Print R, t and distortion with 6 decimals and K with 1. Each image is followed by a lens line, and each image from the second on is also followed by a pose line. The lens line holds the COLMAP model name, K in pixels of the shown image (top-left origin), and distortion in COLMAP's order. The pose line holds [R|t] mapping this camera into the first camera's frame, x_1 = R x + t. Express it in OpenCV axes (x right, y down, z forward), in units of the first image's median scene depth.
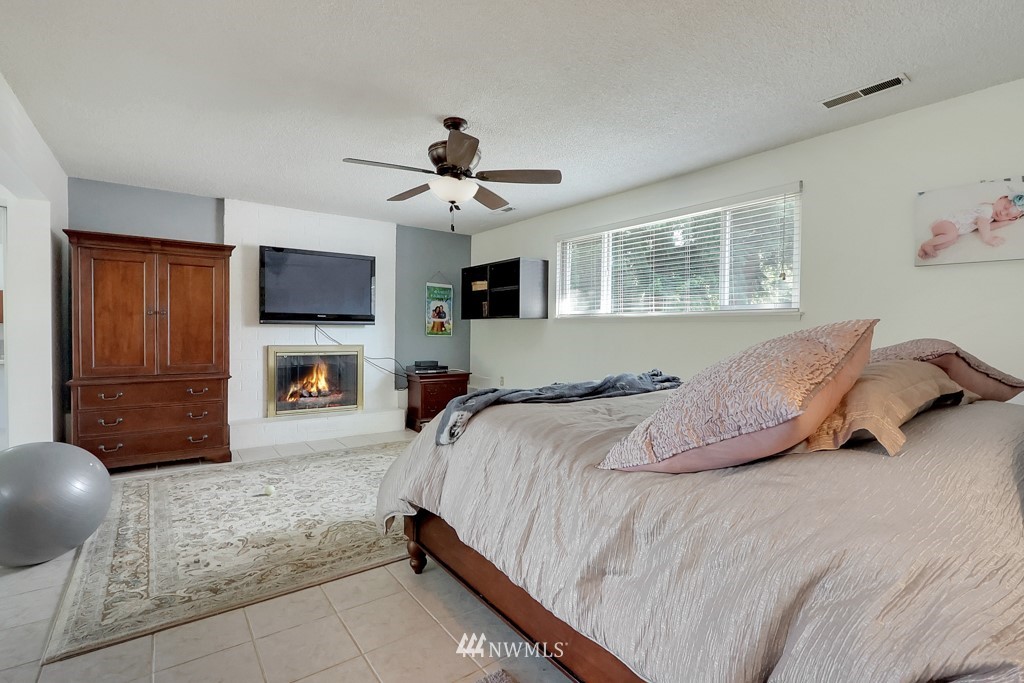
lens RADIAL K [[472.6, 0, 507.5], [0, 472.6, 341.4], [0, 0, 1]] dist [-0.019995, 0.005104]
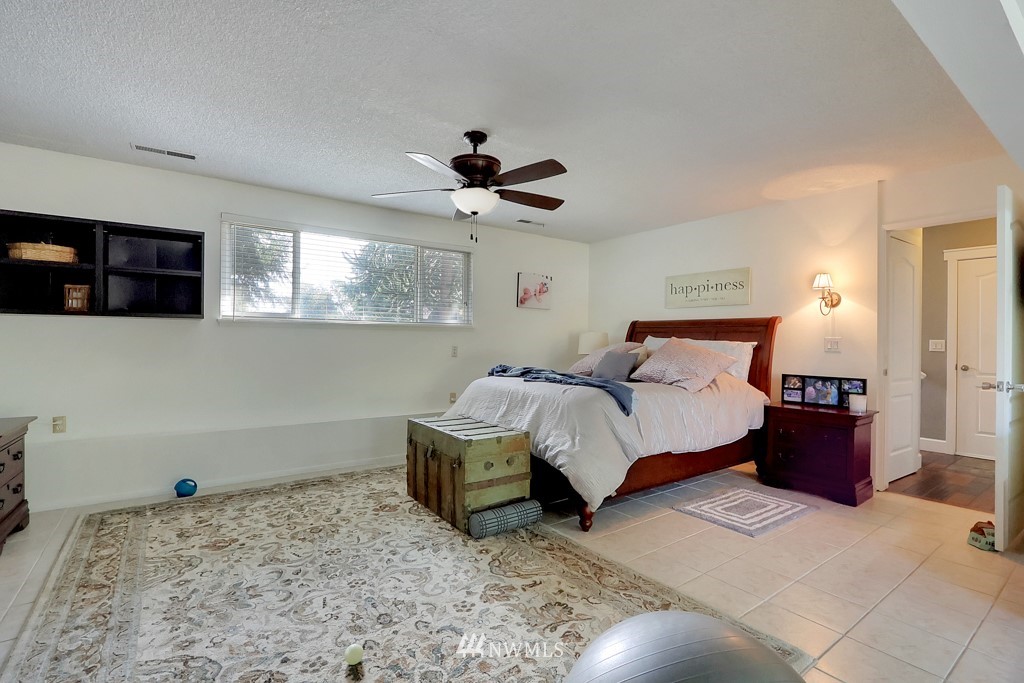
lens RADIAL K [[472.6, 0, 507.5], [0, 472.6, 341.4], [0, 0, 1]] dist [-0.019995, 0.005104]
pose [[0.013101, -0.014343, 0.999811, -1.059130], [0.014312, 0.999797, 0.014155, -0.030852], [-0.999812, 0.014124, 0.013303, 0.861118]]
